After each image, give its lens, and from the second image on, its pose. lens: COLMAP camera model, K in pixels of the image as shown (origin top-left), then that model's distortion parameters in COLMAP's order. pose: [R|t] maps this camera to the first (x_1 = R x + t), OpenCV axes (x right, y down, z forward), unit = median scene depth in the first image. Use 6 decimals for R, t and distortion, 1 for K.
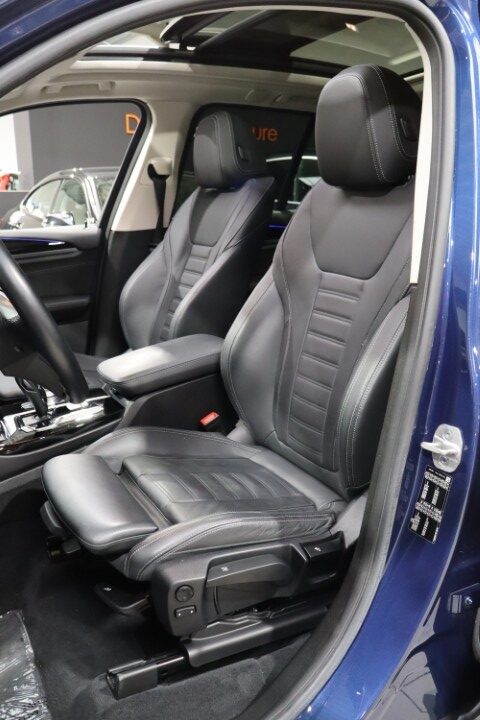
lens RADIAL K [[590.1, 0, 240.3], [0, 590.1, 359.6], [0, 0, 1]] dist [-0.007689, -0.004840]
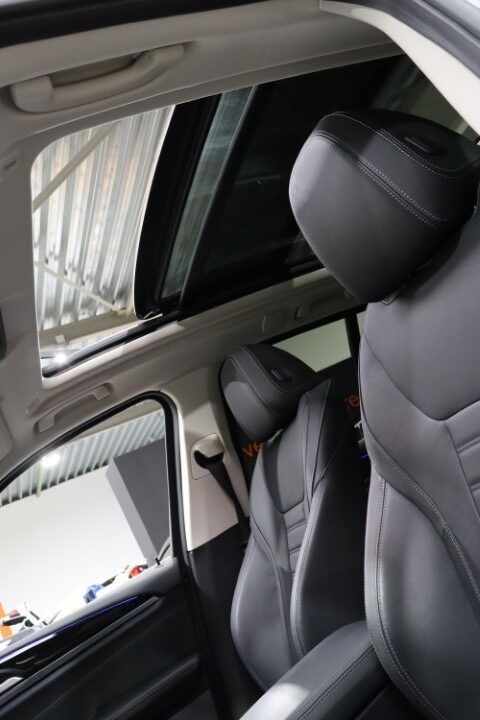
lens RADIAL K [[590.1, 0, 240.6], [0, 590.1, 361.7], [0, 0, 1]] dist [-0.007689, -0.004840]
pose [[0.857064, -0.508230, -0.084520, 0.031474], [0.397026, 0.756065, -0.520323, 0.019787], [0.328347, 0.412393, 0.849777, 0.285884]]
